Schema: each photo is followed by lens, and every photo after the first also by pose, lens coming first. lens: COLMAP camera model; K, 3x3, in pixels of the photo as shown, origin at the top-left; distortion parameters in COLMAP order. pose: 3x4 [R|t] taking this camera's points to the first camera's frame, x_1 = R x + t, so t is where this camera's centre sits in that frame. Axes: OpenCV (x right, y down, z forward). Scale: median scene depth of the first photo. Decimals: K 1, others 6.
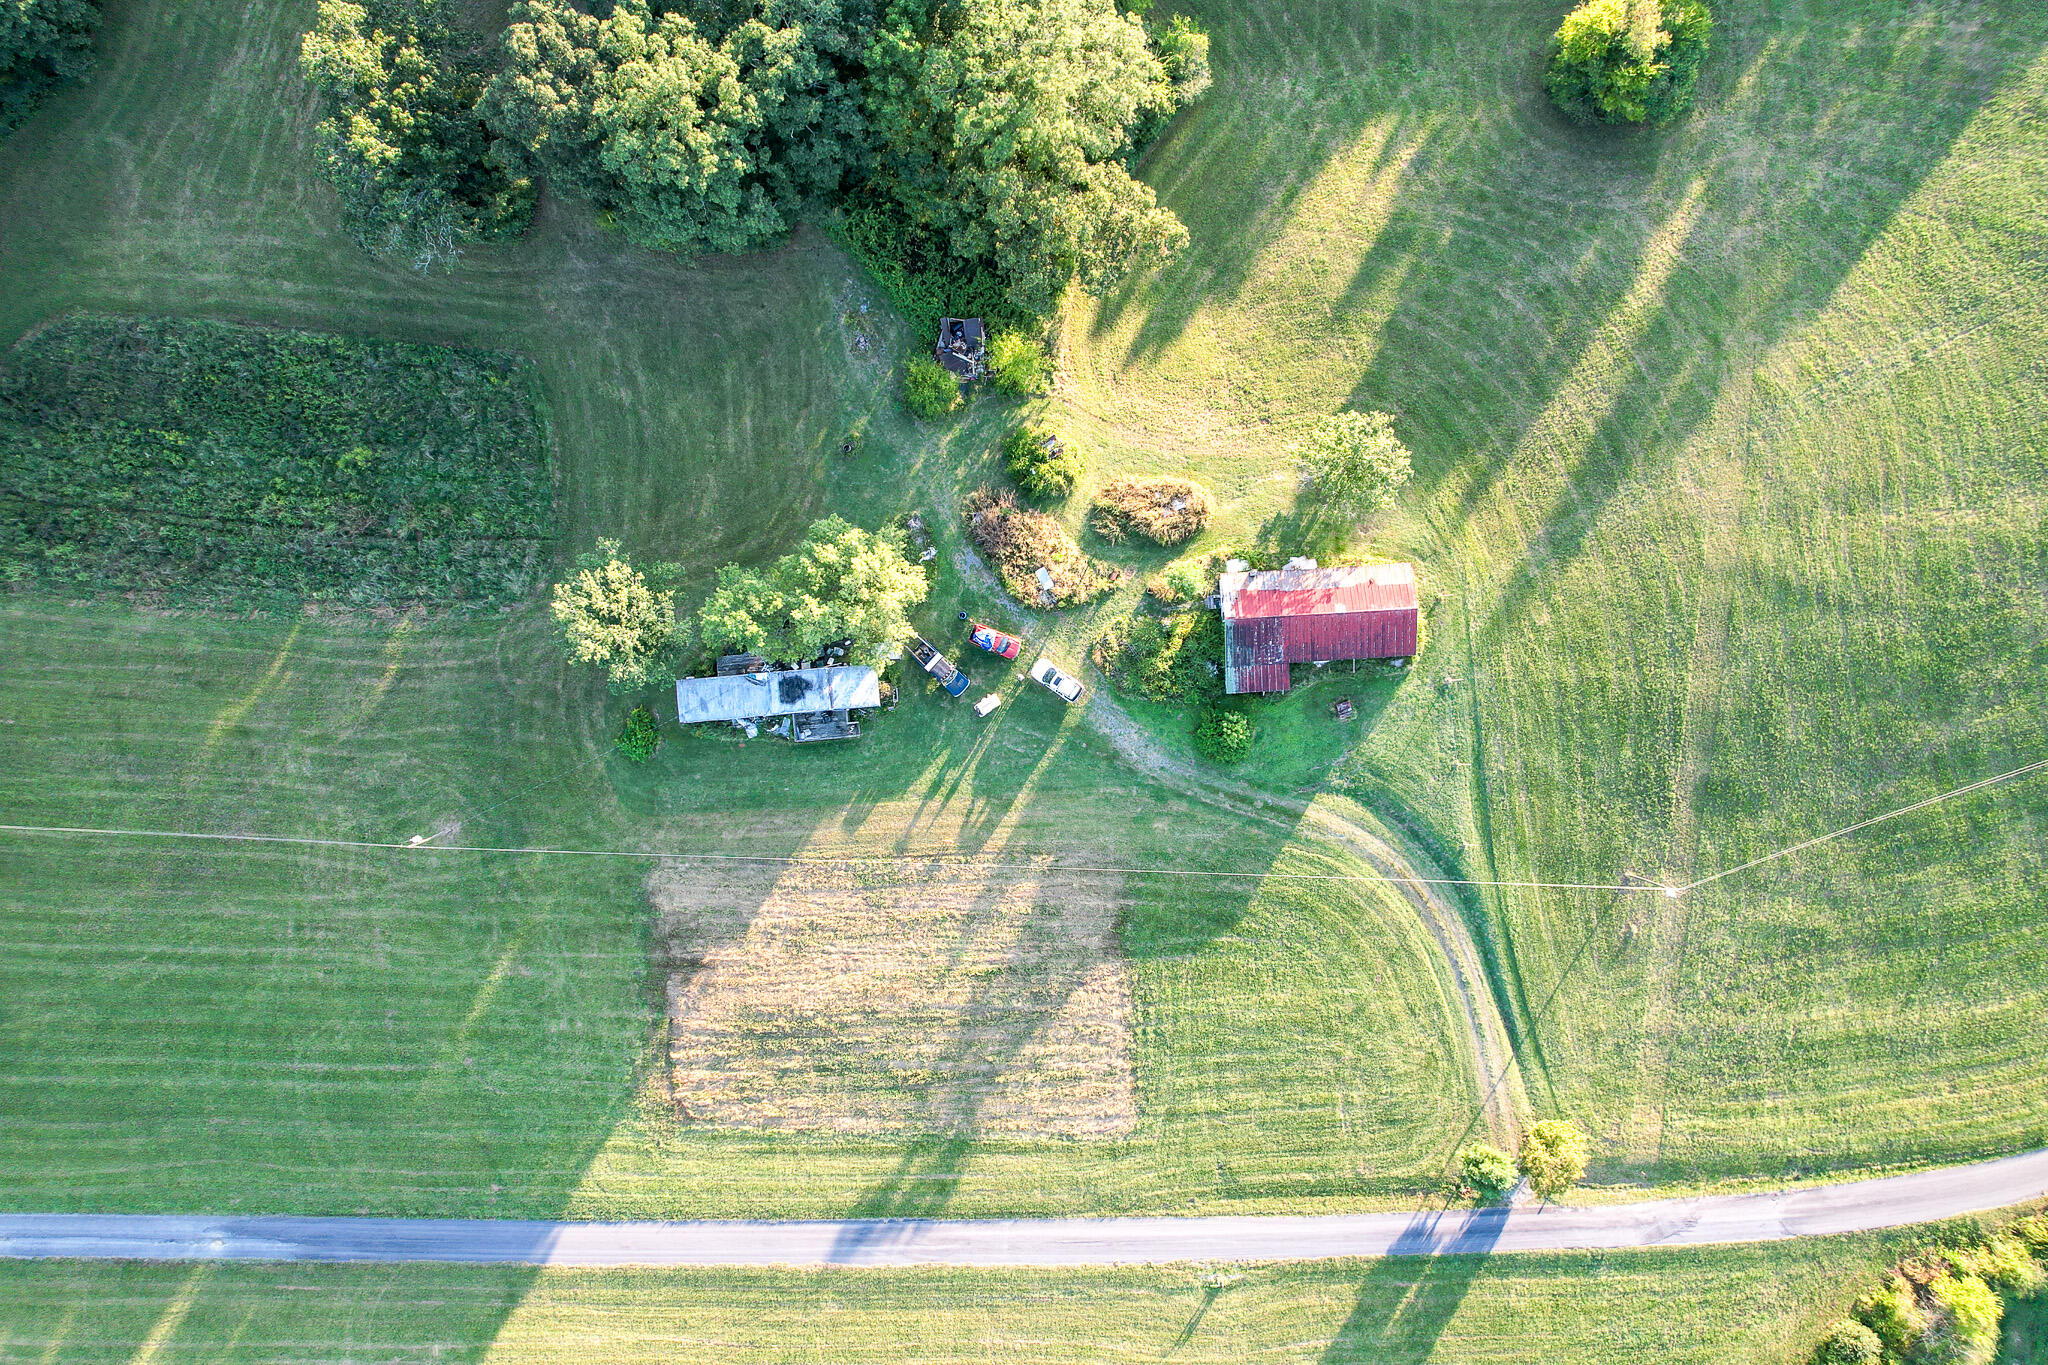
lens RADIAL K [[1283.9, 0, 1024.0], [0, 1283.9, 682.5], [0, 0, 1]] dist [-0.066318, 0.066503]
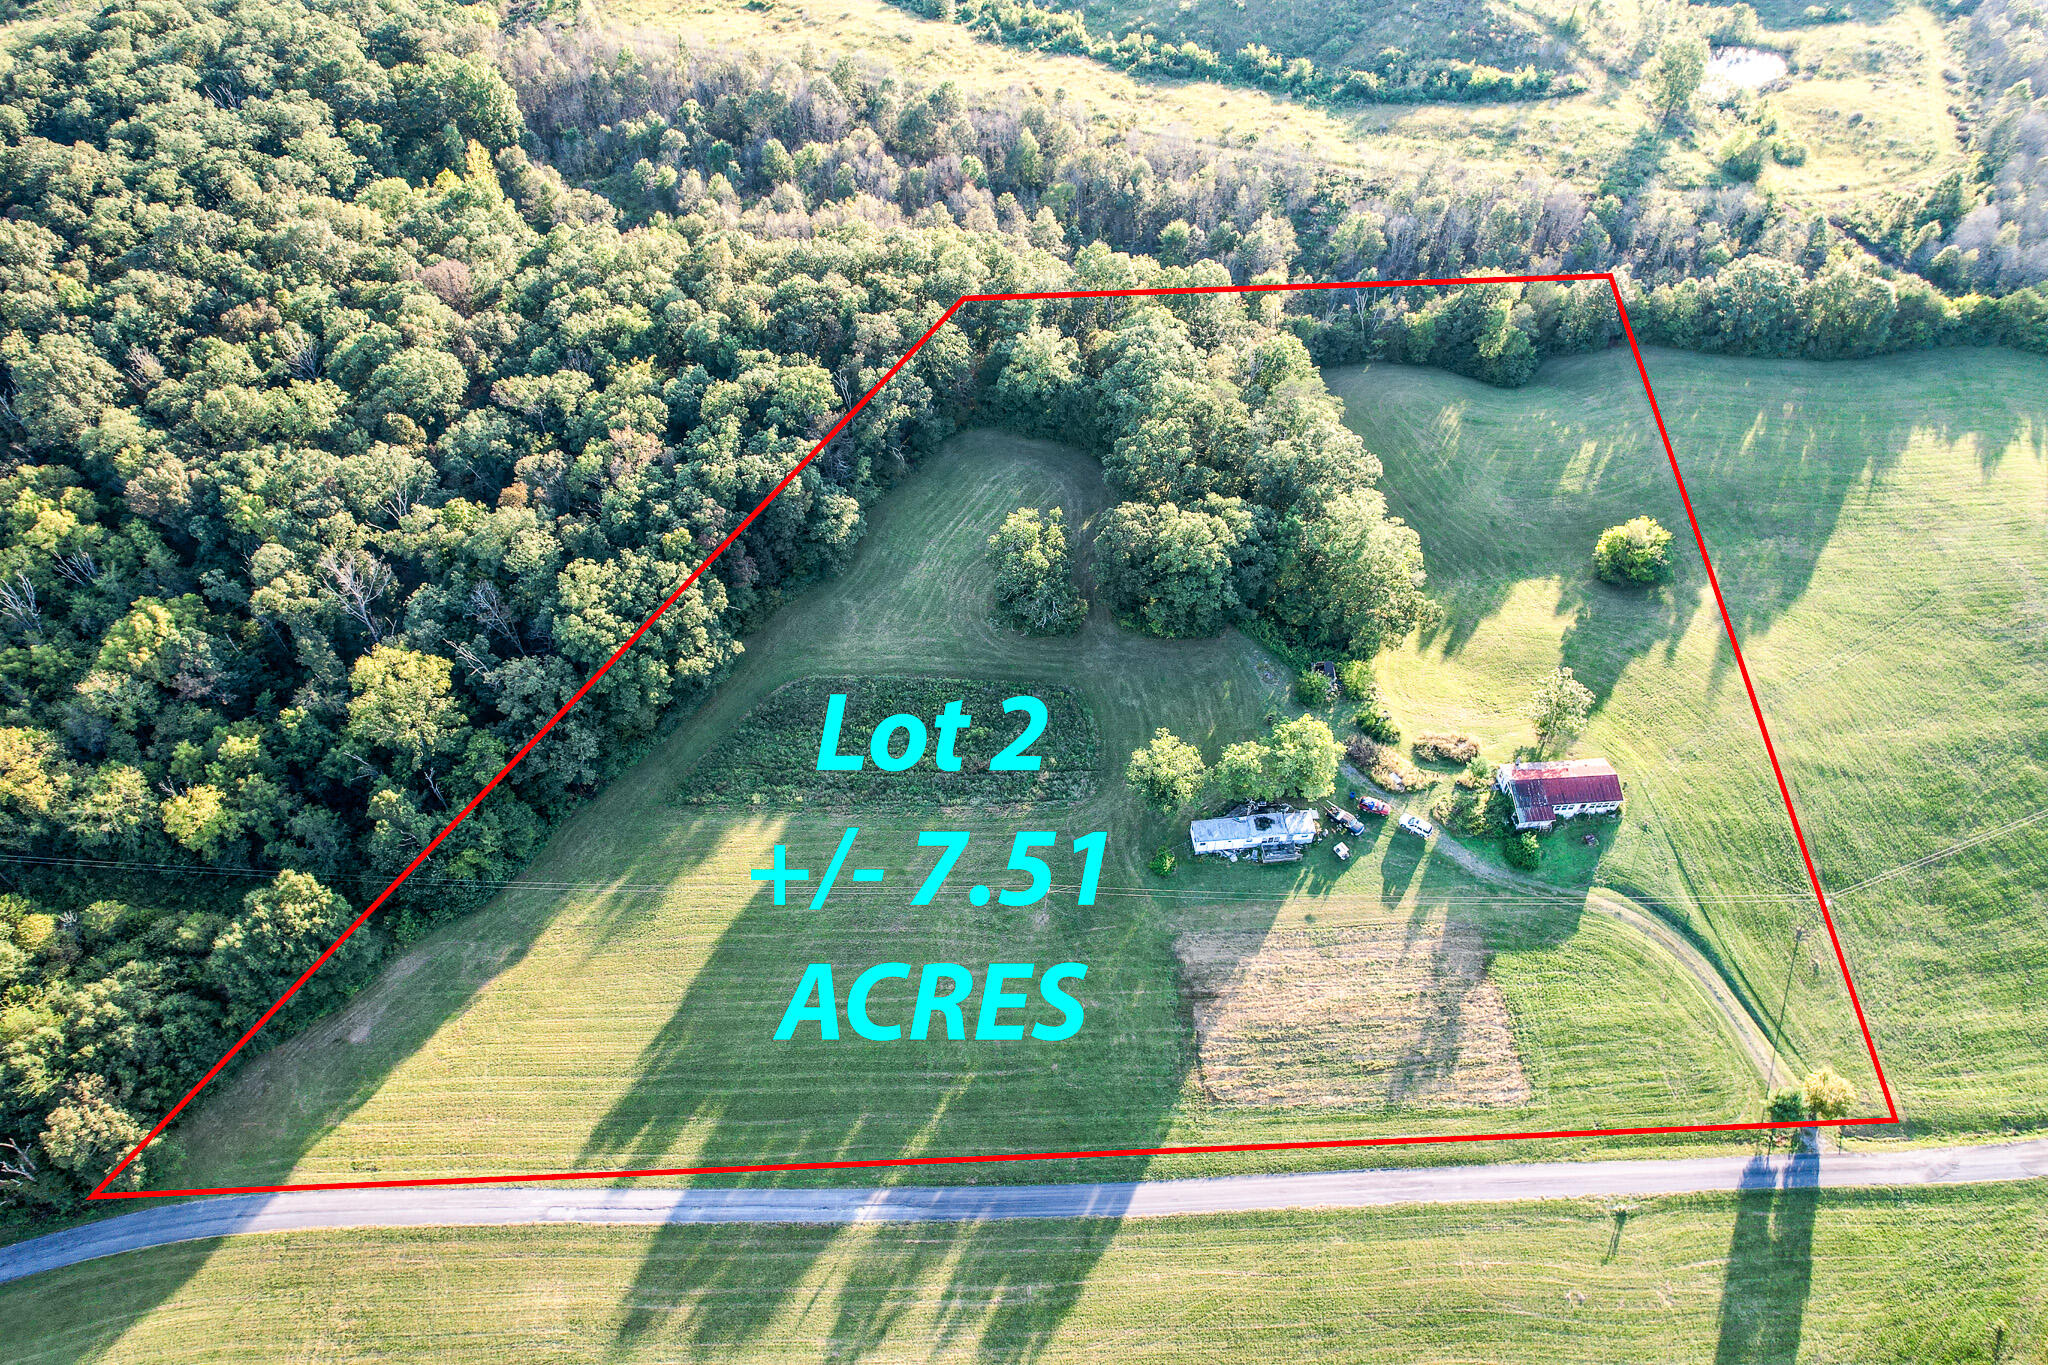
lens RADIAL K [[1283.9, 0, 1024.0], [0, 1283.9, 682.5], [0, 0, 1]] dist [-0.066318, 0.066503]
pose [[0.999846, -0.001309, 0.017492, -0.502339], [0.012333, 0.761601, -0.647929, 0.906238], [-0.012474, 0.648045, 0.761500, -0.369322]]
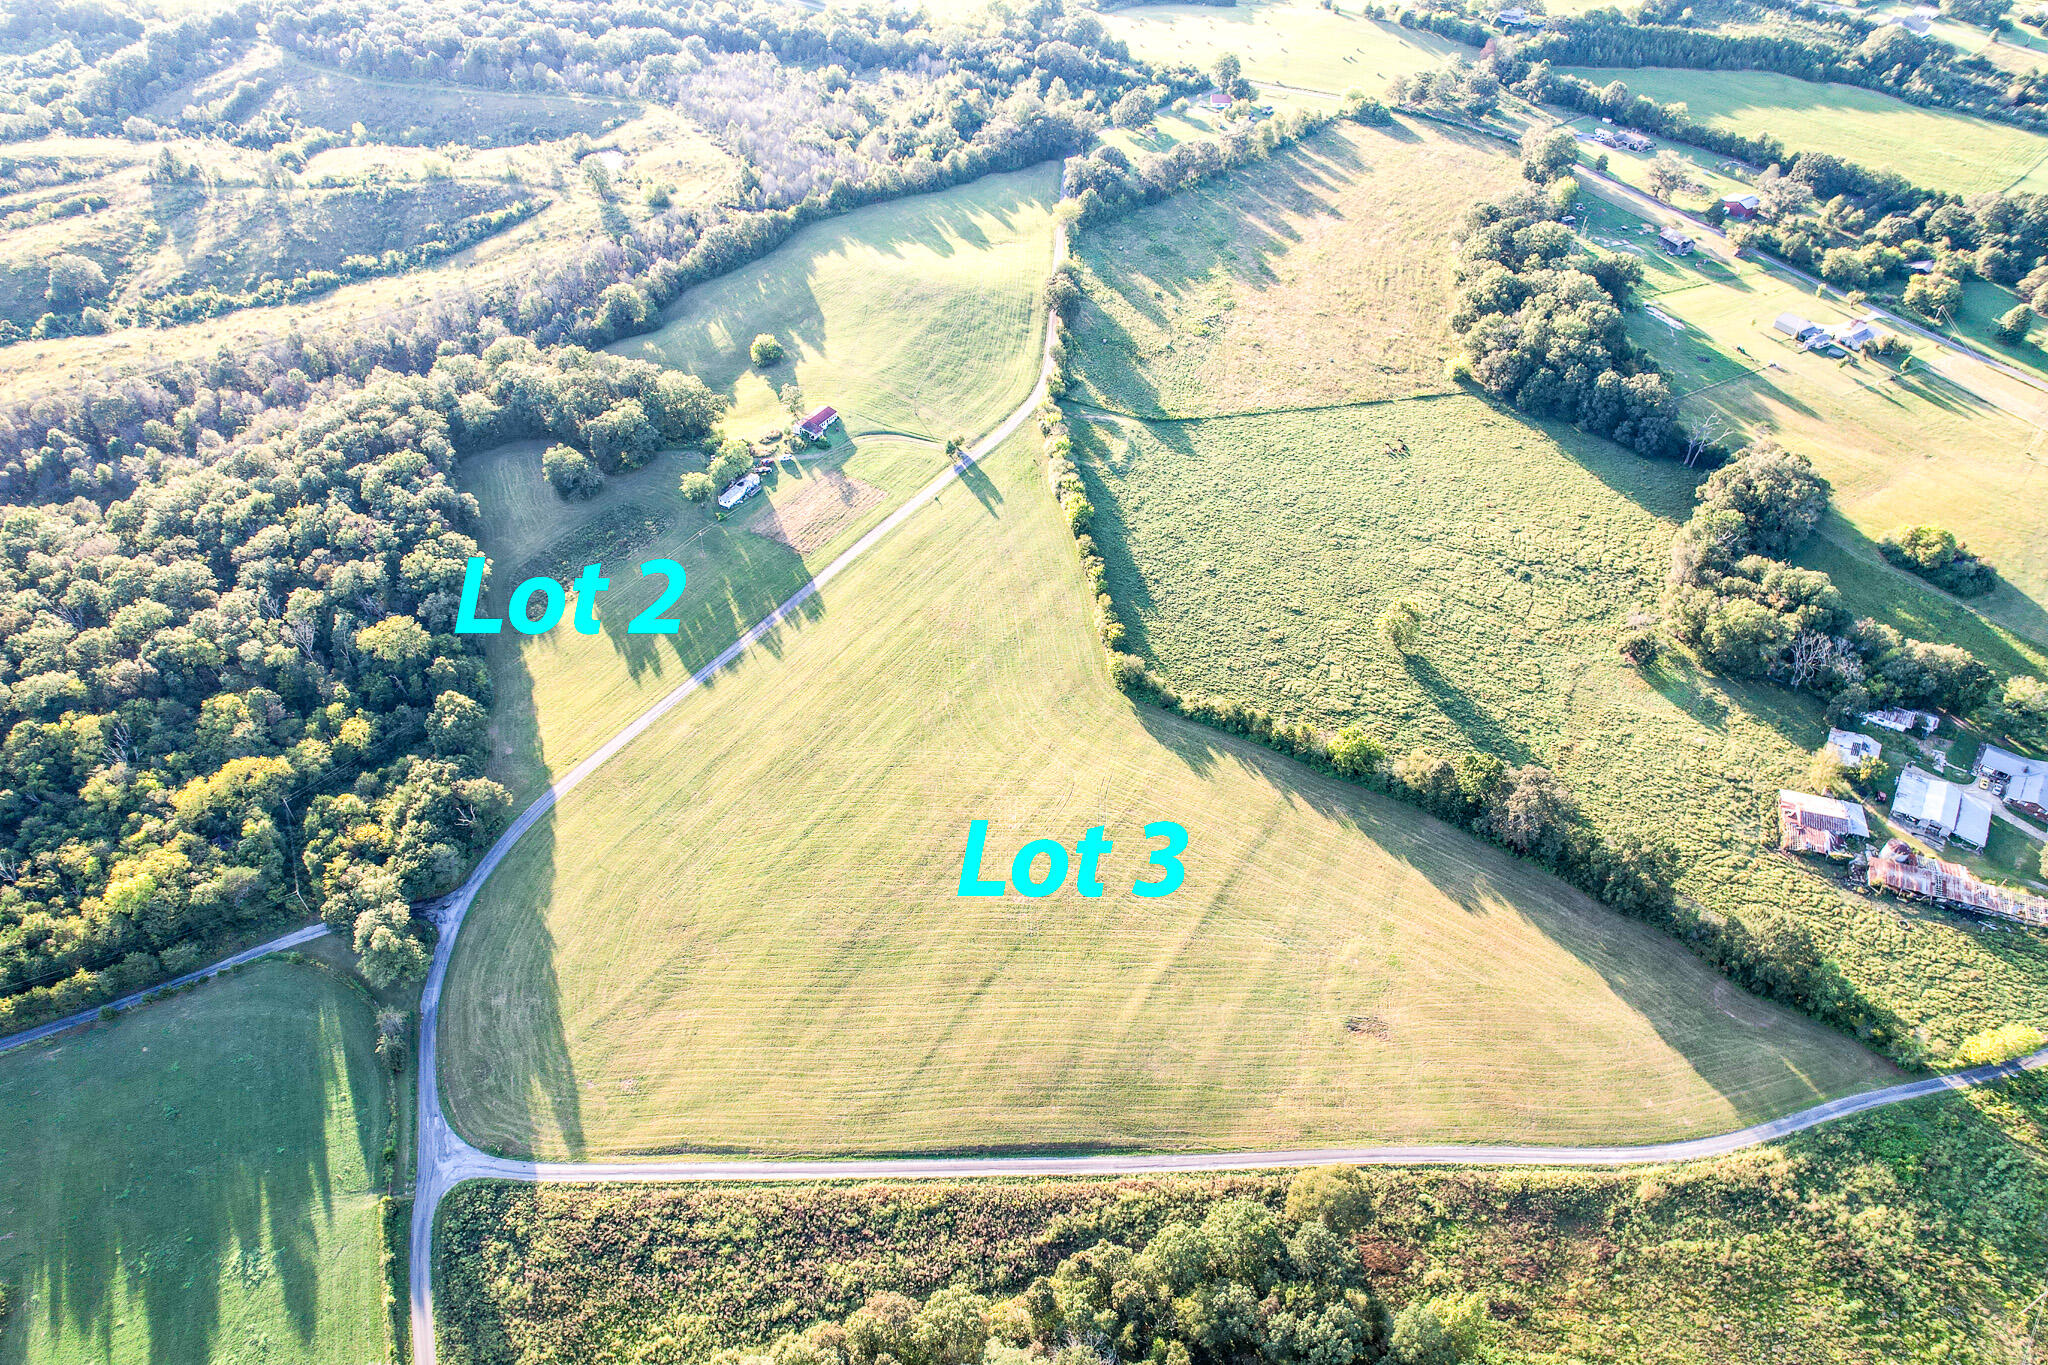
lens RADIAL K [[1283.9, 0, 1024.0], [0, 1283.9, 682.5], [0, 0, 1]] dist [-0.066318, 0.066503]
pose [[0.566104, -0.562990, 0.602137, -2.307442], [0.824219, 0.398791, -0.402031, 2.448721], [-0.013787, 0.723884, 0.689784, -1.231226]]
